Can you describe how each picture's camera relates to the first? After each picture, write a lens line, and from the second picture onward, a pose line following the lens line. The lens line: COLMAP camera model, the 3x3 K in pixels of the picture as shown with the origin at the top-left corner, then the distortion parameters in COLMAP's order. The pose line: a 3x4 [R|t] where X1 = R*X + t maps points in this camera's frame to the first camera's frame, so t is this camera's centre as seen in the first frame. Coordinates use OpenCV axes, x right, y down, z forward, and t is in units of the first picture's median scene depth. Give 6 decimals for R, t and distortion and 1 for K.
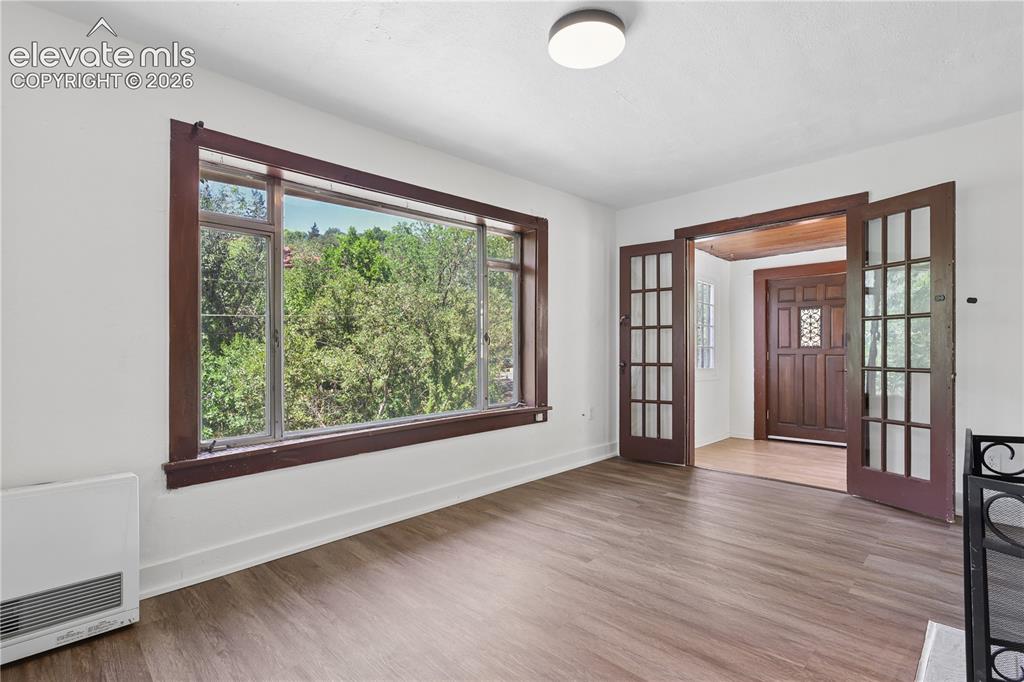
lens RADIAL K [[478.7, 0, 508.2], [0, 478.7, 345.0], [0, 0, 1]] dist [-0.000790, 0.000059]
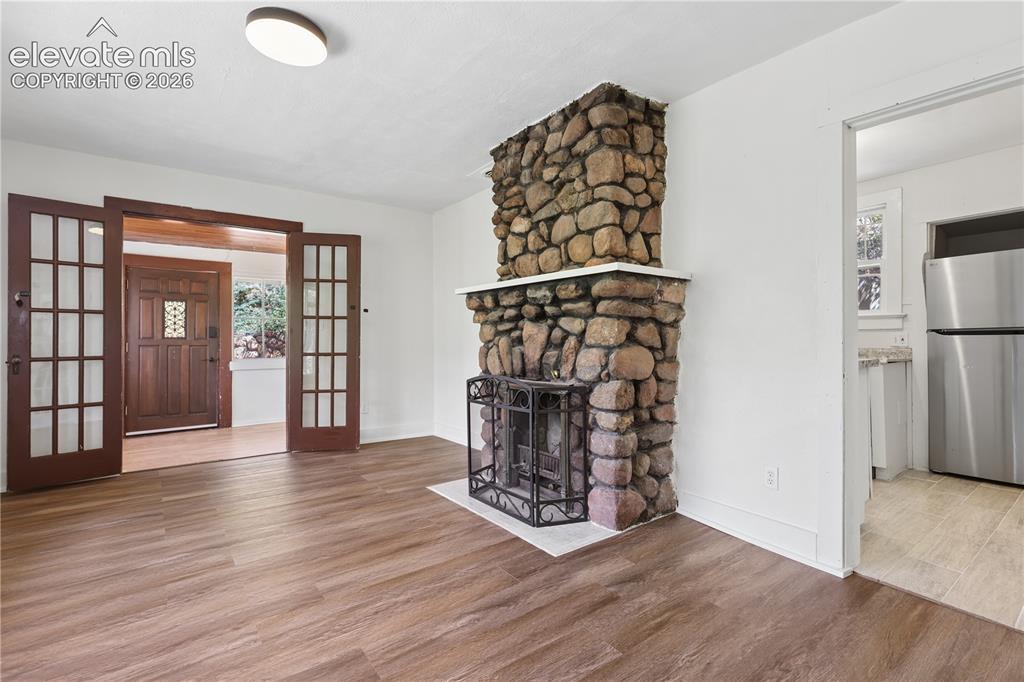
lens RADIAL K [[478.7, 0, 508.2], [0, 478.7, 345.0], [0, 0, 1]] dist [-0.000790, 0.000059]
pose [[0.131627, -0.006579, 0.991277, -0.443479], [-0.010641, 0.999911, 0.008049, 0.004581], [-0.991242, -0.011608, 0.131546, 0.220569]]
